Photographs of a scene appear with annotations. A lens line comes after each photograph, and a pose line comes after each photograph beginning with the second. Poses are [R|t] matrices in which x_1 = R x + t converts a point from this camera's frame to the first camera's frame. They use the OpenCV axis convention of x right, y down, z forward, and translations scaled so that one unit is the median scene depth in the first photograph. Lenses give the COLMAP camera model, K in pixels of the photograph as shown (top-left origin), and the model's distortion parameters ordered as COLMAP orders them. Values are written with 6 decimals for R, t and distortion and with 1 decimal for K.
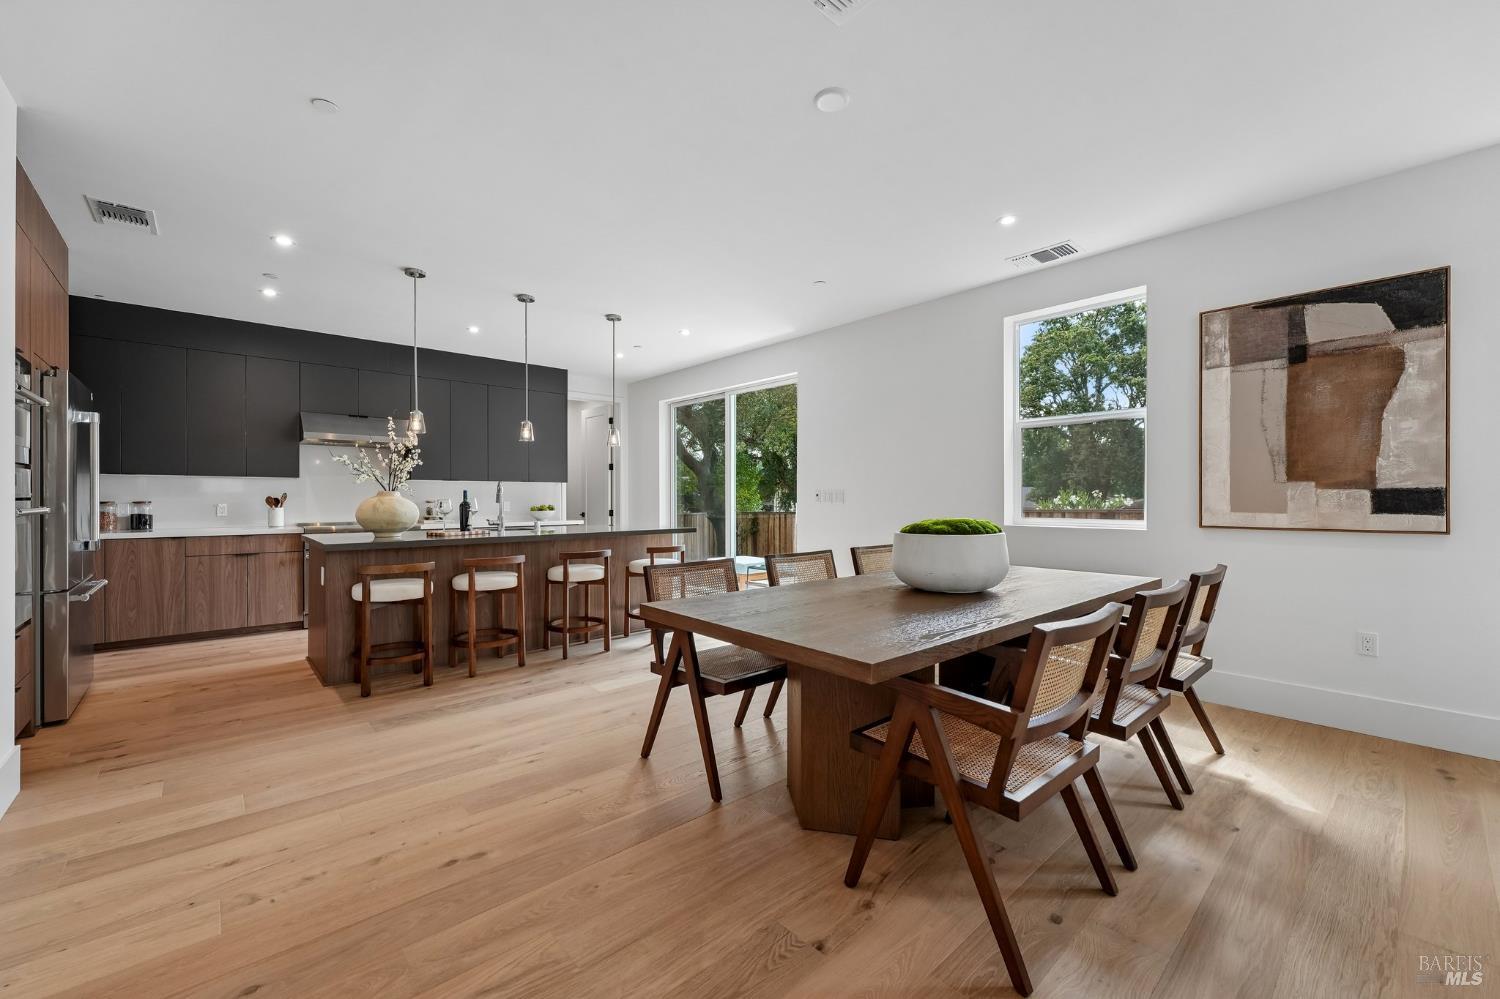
lens RADIAL K [[598.7, 0, 745.4], [0, 598.7, 497.8], [0, 0, 1]] dist [0.000175, -0.000326]
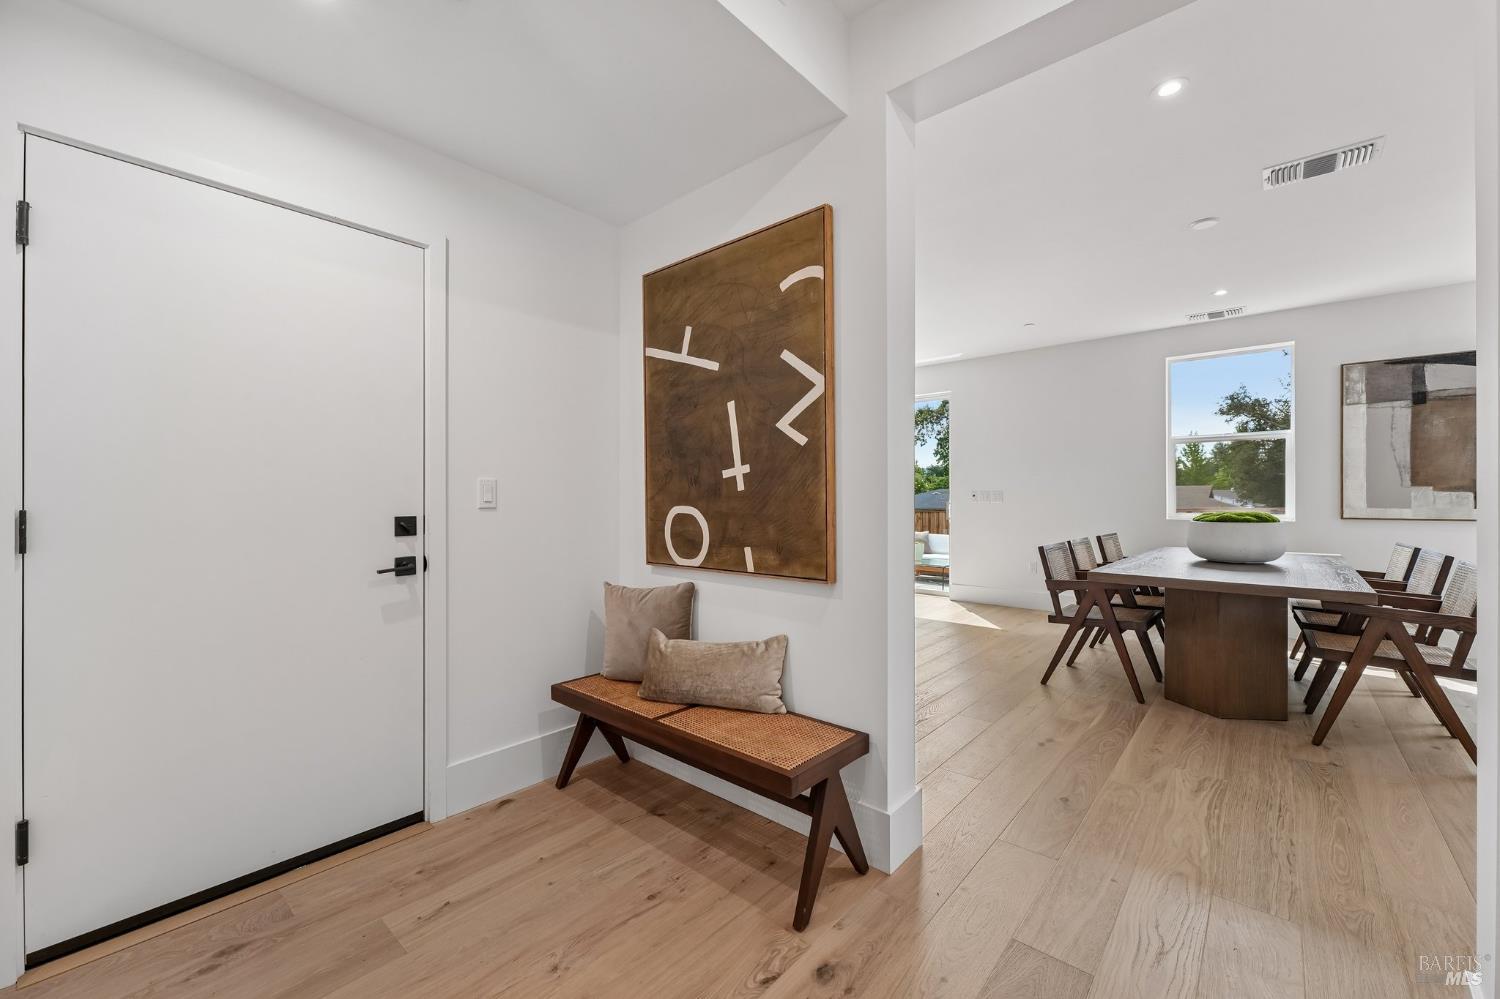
lens RADIAL K [[598.7, 0, 745.4], [0, 598.7, 497.8], [0, 0, 1]] dist [0.000175, -0.000326]
pose [[0.992691, 0.001080, 0.120679, -0.846668], [-0.000904, 0.999998, -0.001507, 0.003821], [-0.120681, 0.001387, 0.992690, -0.227901]]
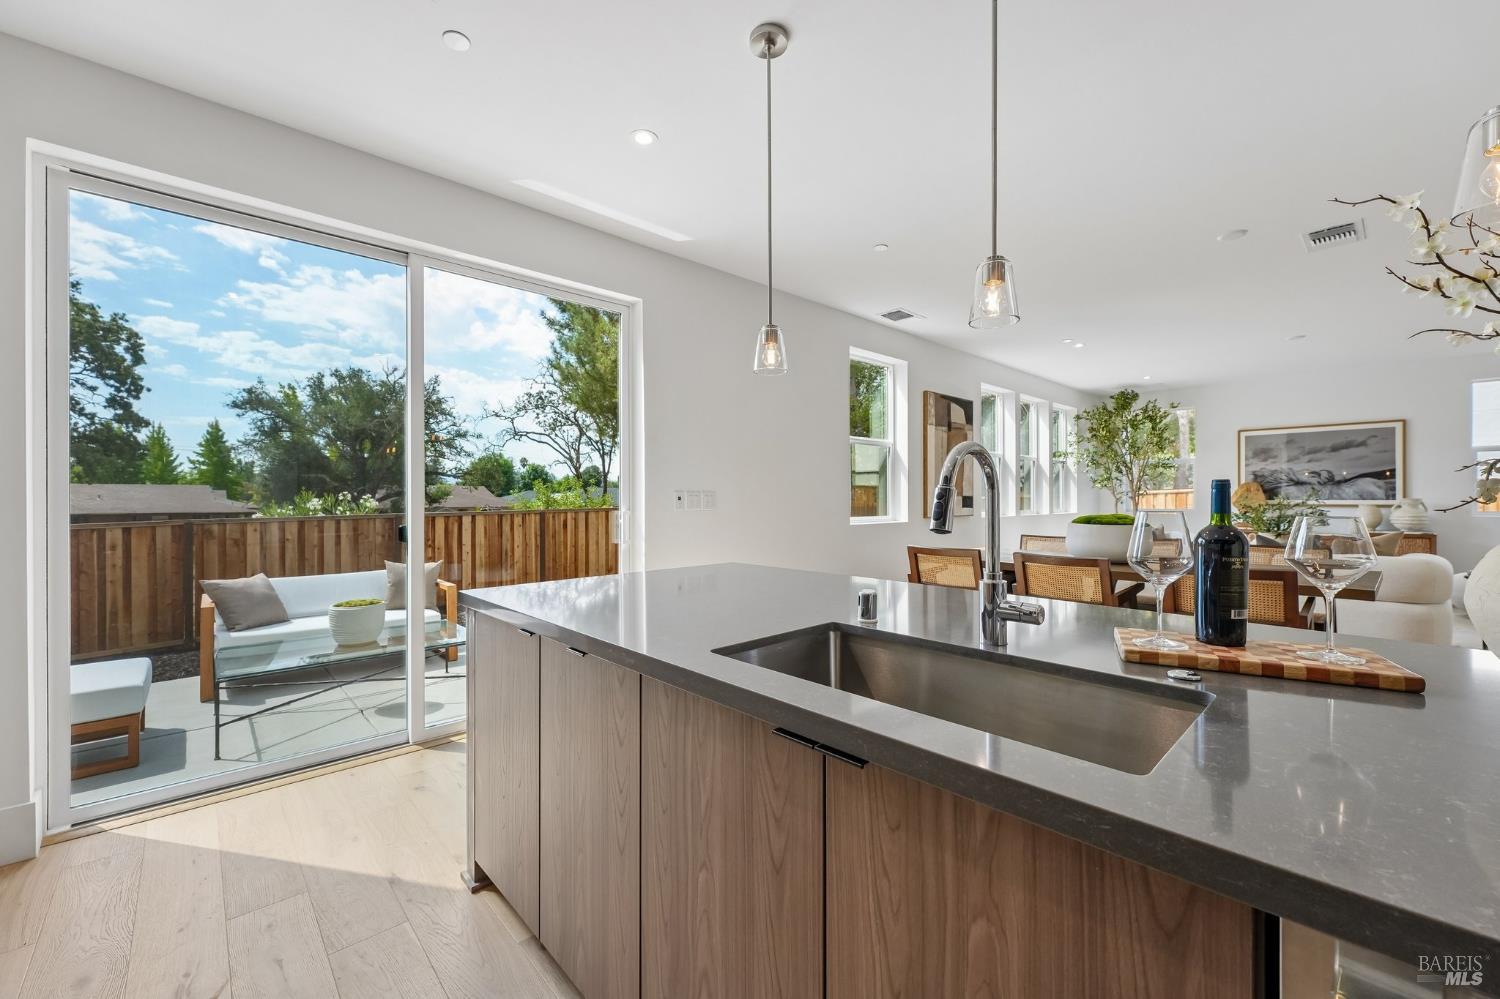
lens RADIAL K [[598.7, 0, 745.4], [0, 598.7, 497.8], [0, 0, 1]] dist [0.000175, -0.000326]
pose [[-0.029445, 0.003041, 0.999562, -0.984497], [0.002809, 0.999992, -0.002959, -0.003796], [-0.999562, 0.002721, -0.029453, 1.696586]]
